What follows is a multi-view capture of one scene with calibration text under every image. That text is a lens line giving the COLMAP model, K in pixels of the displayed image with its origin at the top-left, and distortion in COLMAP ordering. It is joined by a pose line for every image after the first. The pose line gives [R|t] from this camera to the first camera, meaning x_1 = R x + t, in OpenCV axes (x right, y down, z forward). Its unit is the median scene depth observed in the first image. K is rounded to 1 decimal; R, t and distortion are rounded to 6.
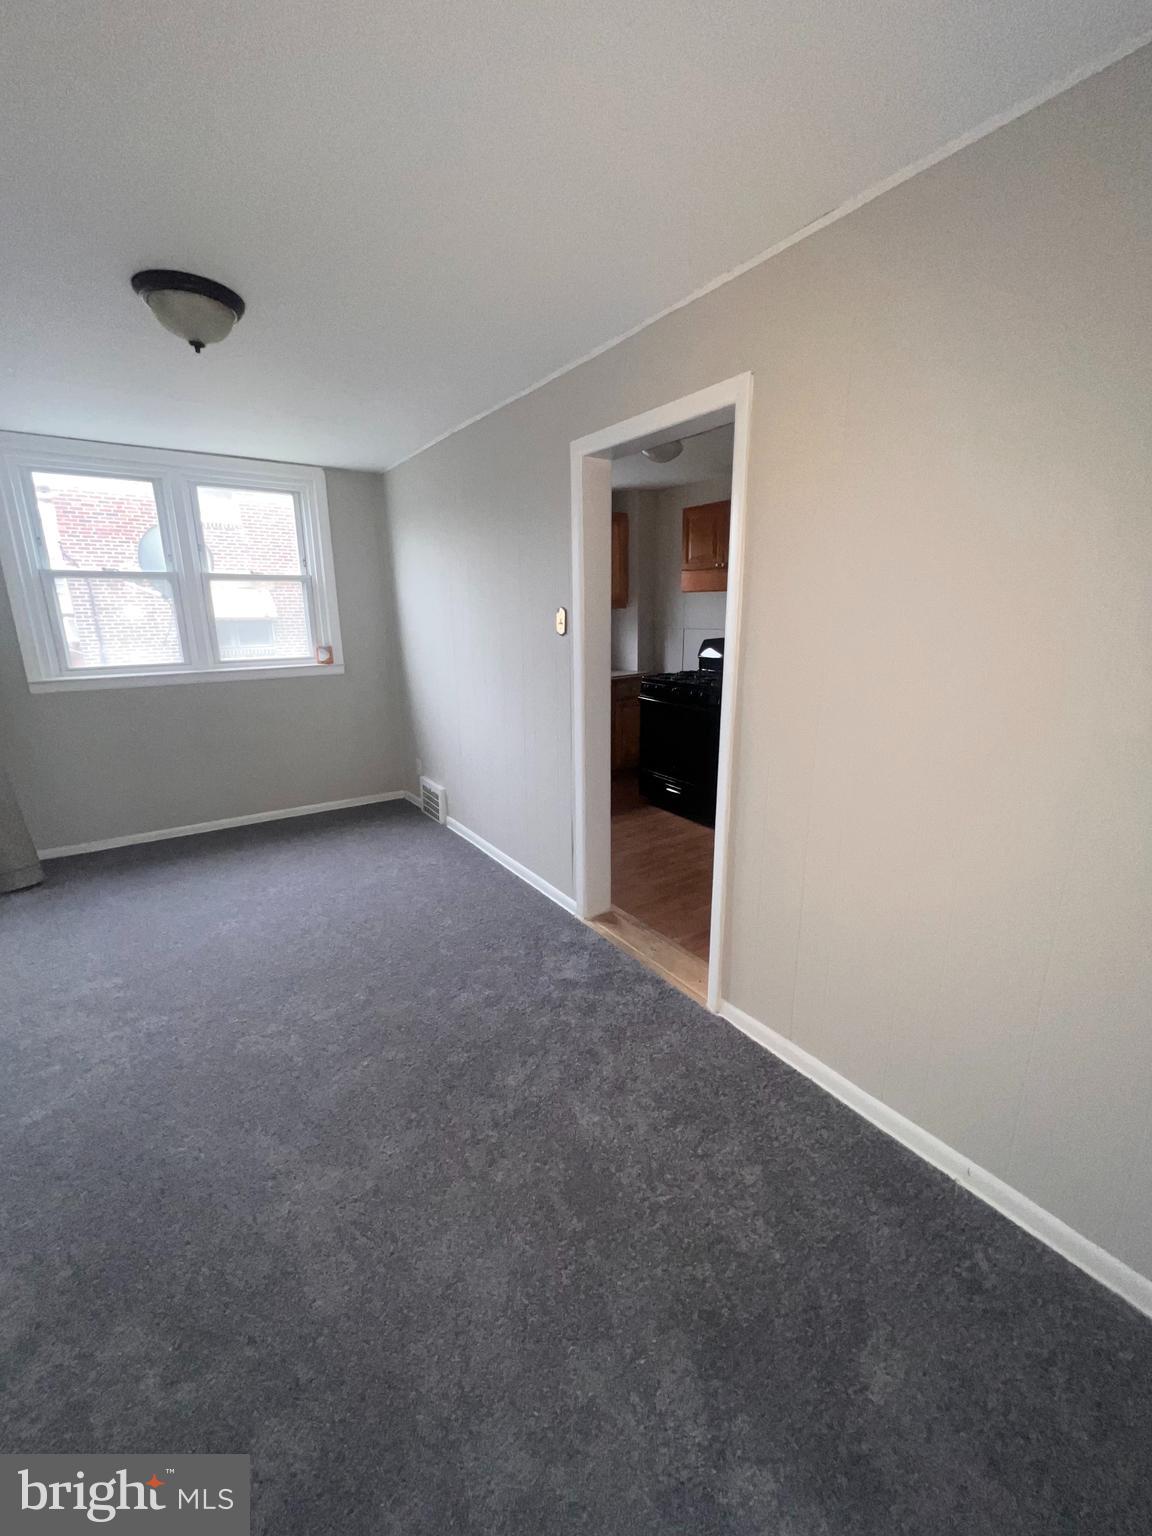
lens RADIAL K [[612.6, 0, 580.3], [0, 612.6, 762.3], [0, 0, 1]] dist [0.000375, 0.000031]
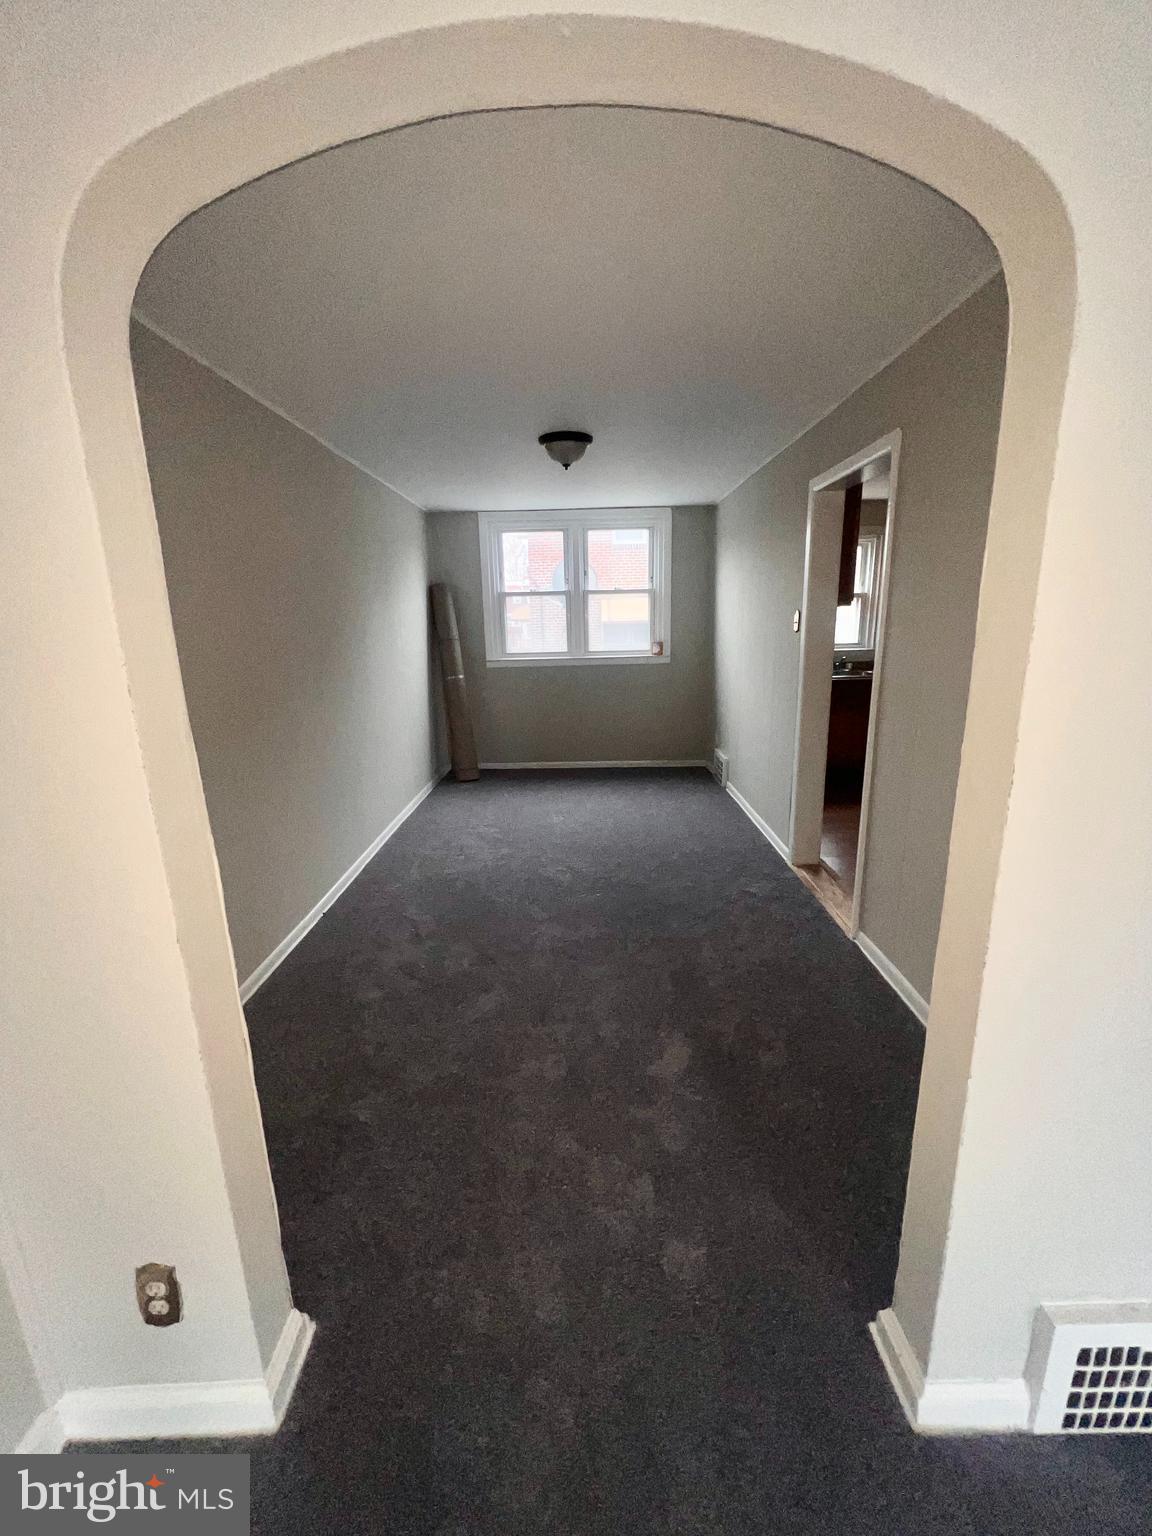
lens RADIAL K [[612.6, 0, 580.3], [0, 612.6, 762.3], [0, 0, 1]] dist [0.000375, 0.000031]
pose [[0.818586, 0.122775, -0.561109, 0.245115], [-0.125294, 0.991531, 0.034166, 0.049531], [0.560552, 0.042336, 0.827036, -0.195543]]
